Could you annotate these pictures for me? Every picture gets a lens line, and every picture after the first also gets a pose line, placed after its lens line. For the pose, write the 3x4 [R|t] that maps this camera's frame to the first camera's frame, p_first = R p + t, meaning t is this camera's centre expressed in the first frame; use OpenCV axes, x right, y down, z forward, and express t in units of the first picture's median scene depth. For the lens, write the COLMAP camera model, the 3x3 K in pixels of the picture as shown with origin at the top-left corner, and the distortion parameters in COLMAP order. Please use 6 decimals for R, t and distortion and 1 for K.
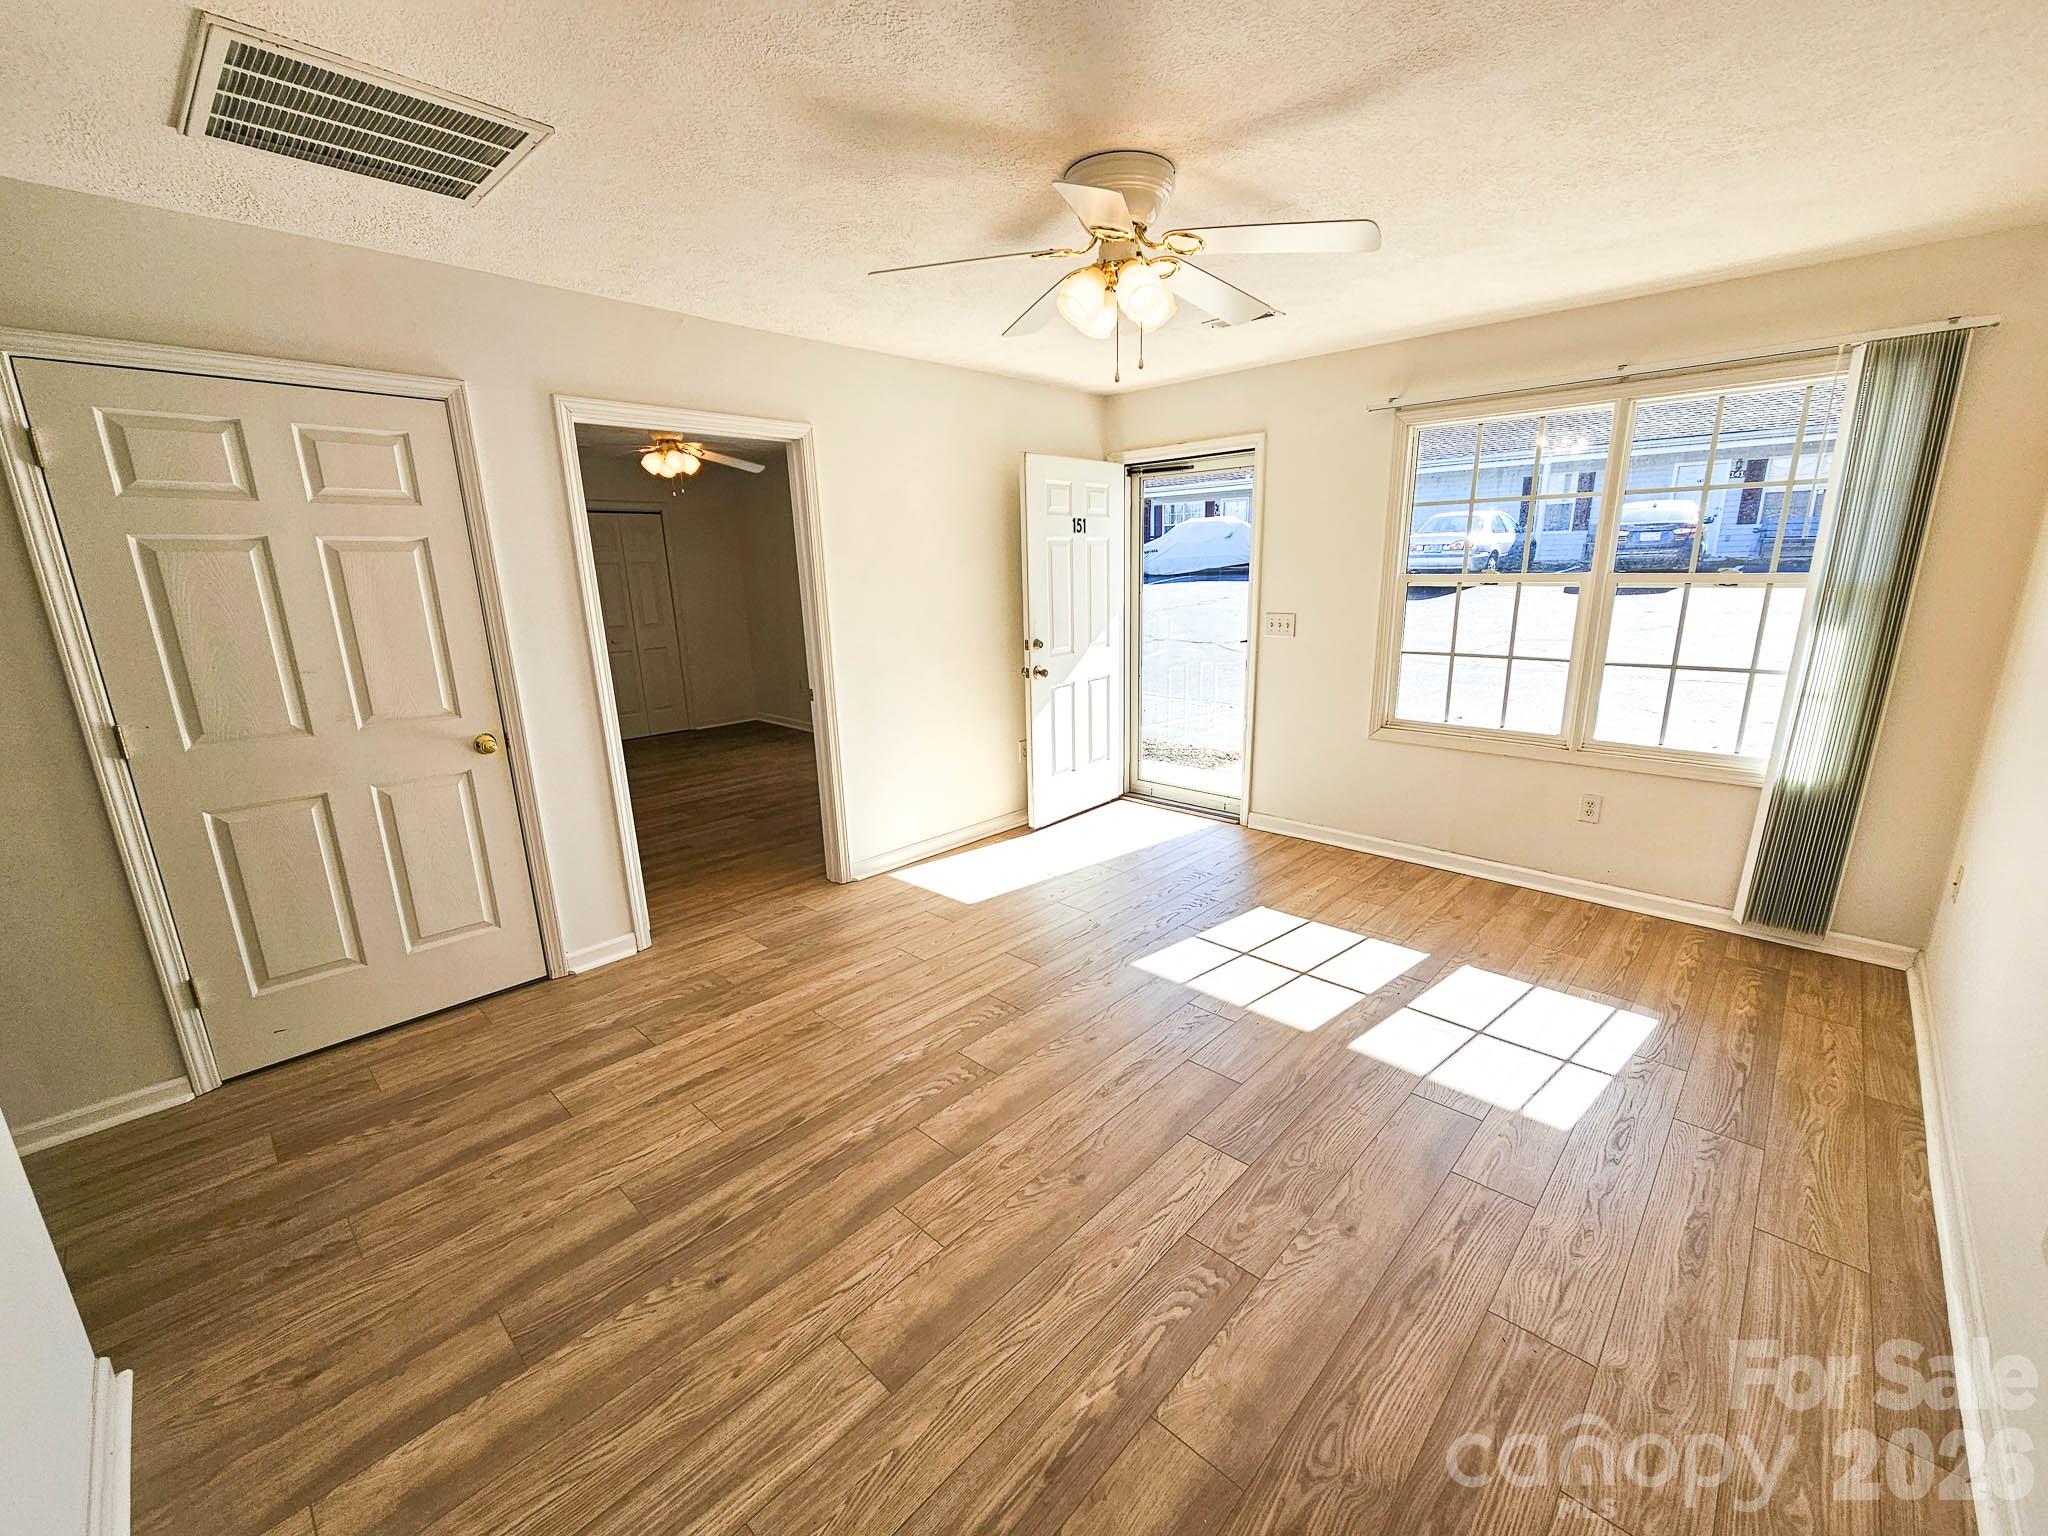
lens RADIAL K [[844.6, 0, 1026.3], [0, 844.6, 774.6], [0, 0, 1]] dist [-0.000995, 0.000483]
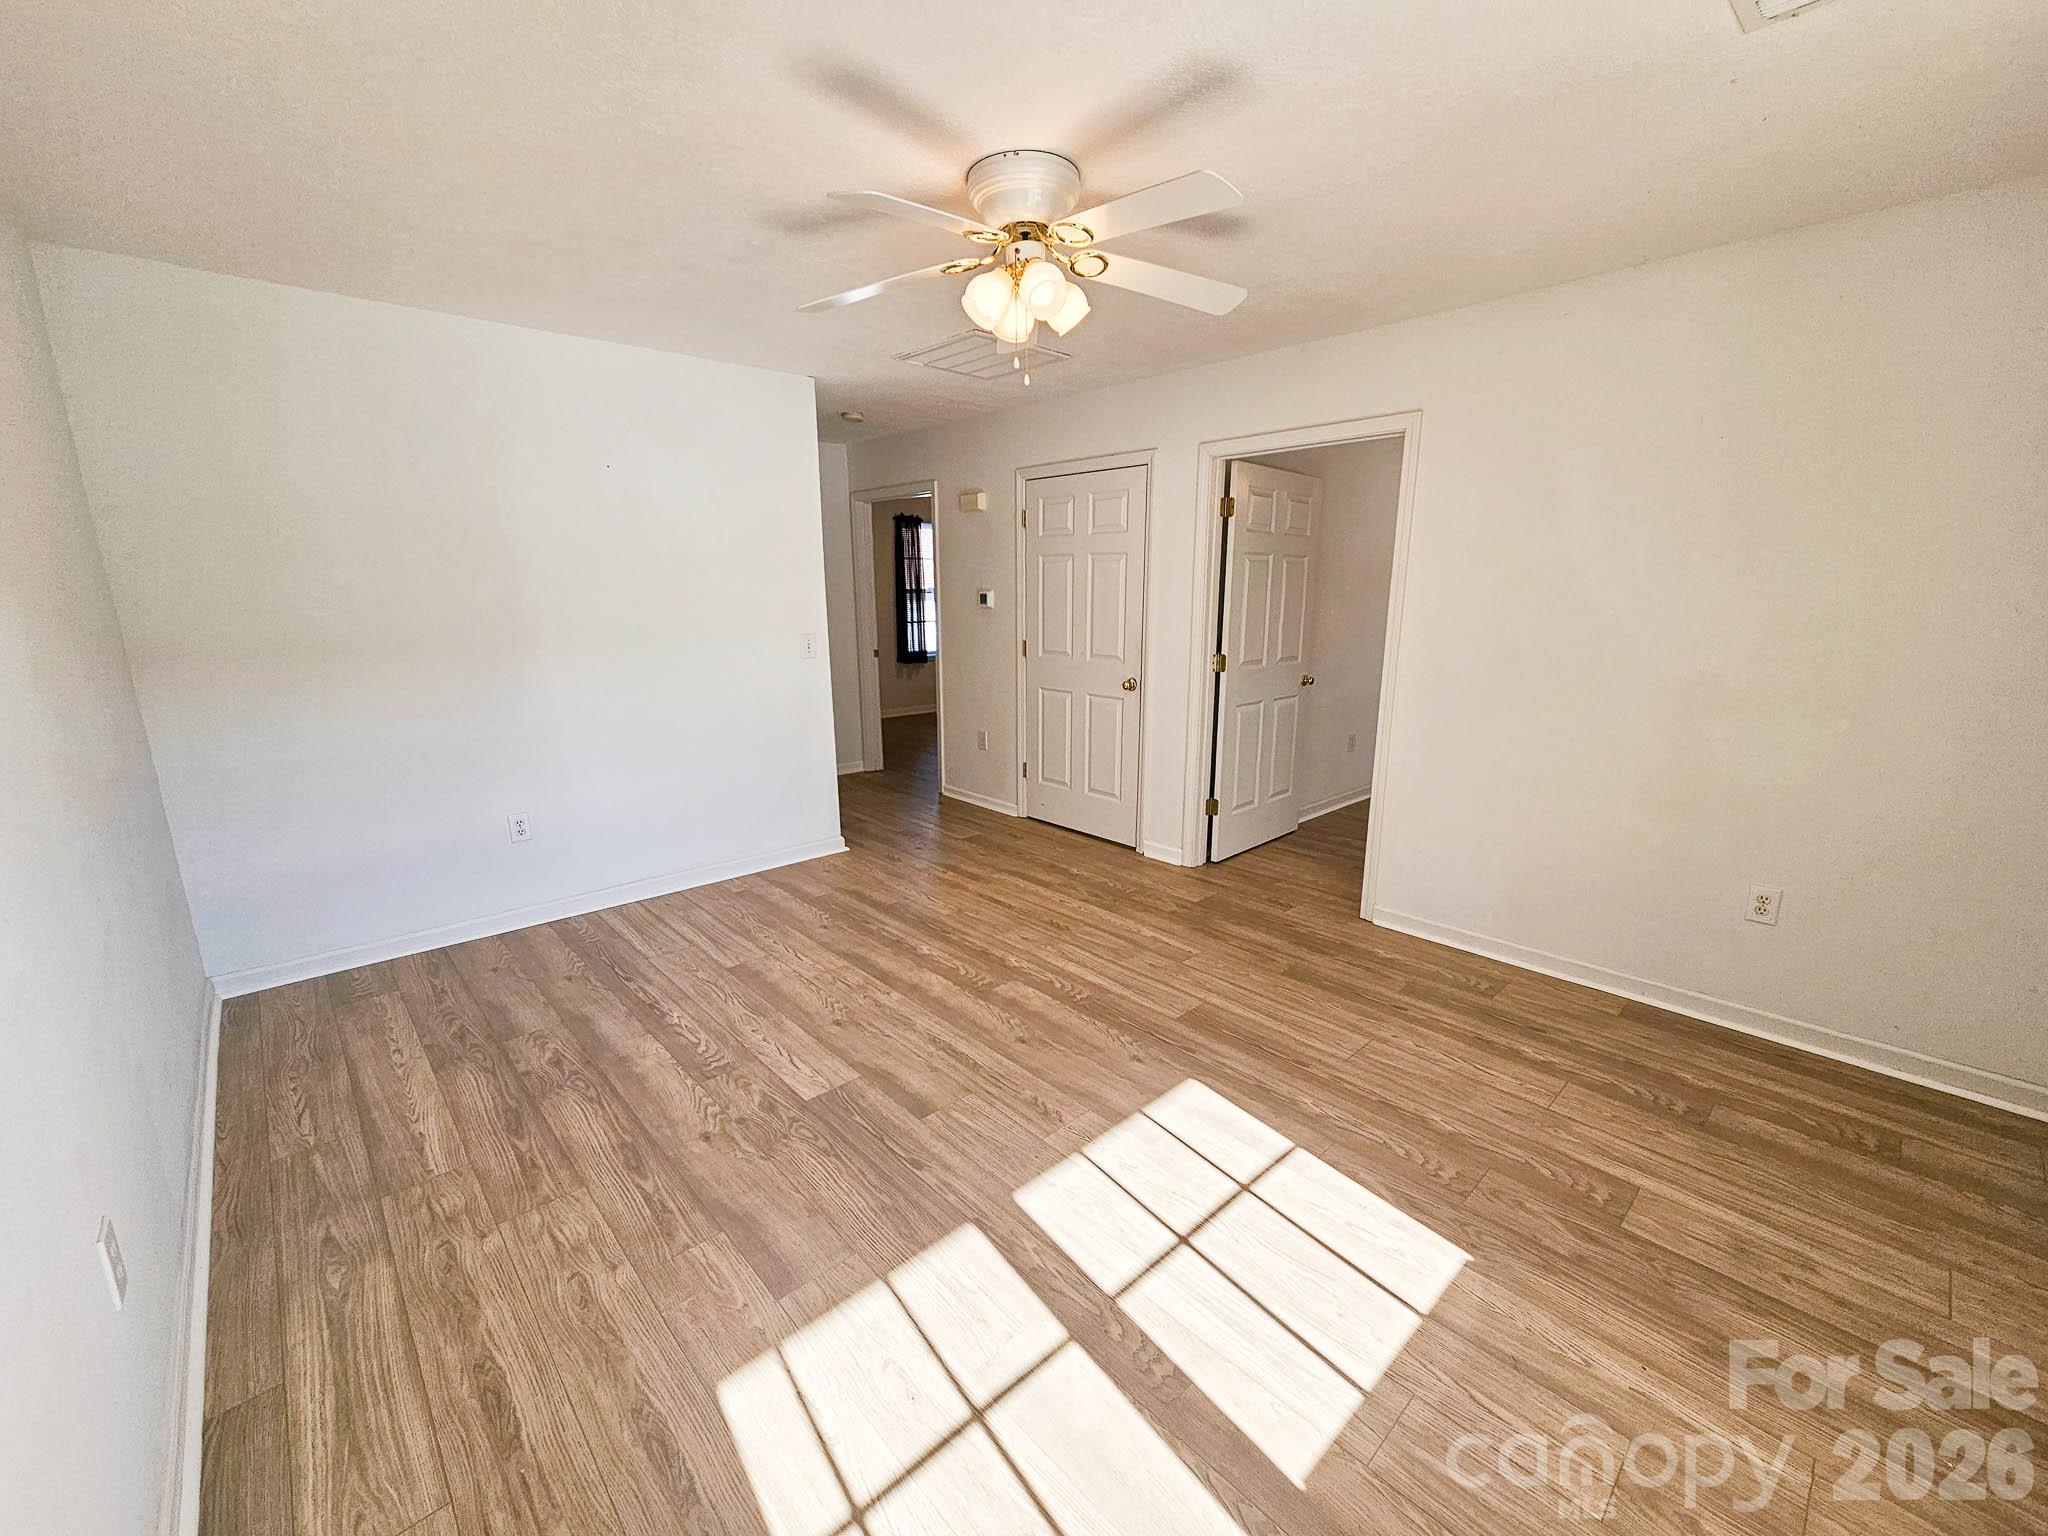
lens RADIAL K [[844.6, 0, 1020.1], [0, 844.6, 774.8], [0, 0, 1]] dist [-0.000995, 0.000483]
pose [[-0.074983, 0.237564, -0.968474, 1.124483], [-0.238227, 0.938818, 0.248734, -0.264386], [0.968310, 0.249368, -0.013801, 1.085443]]
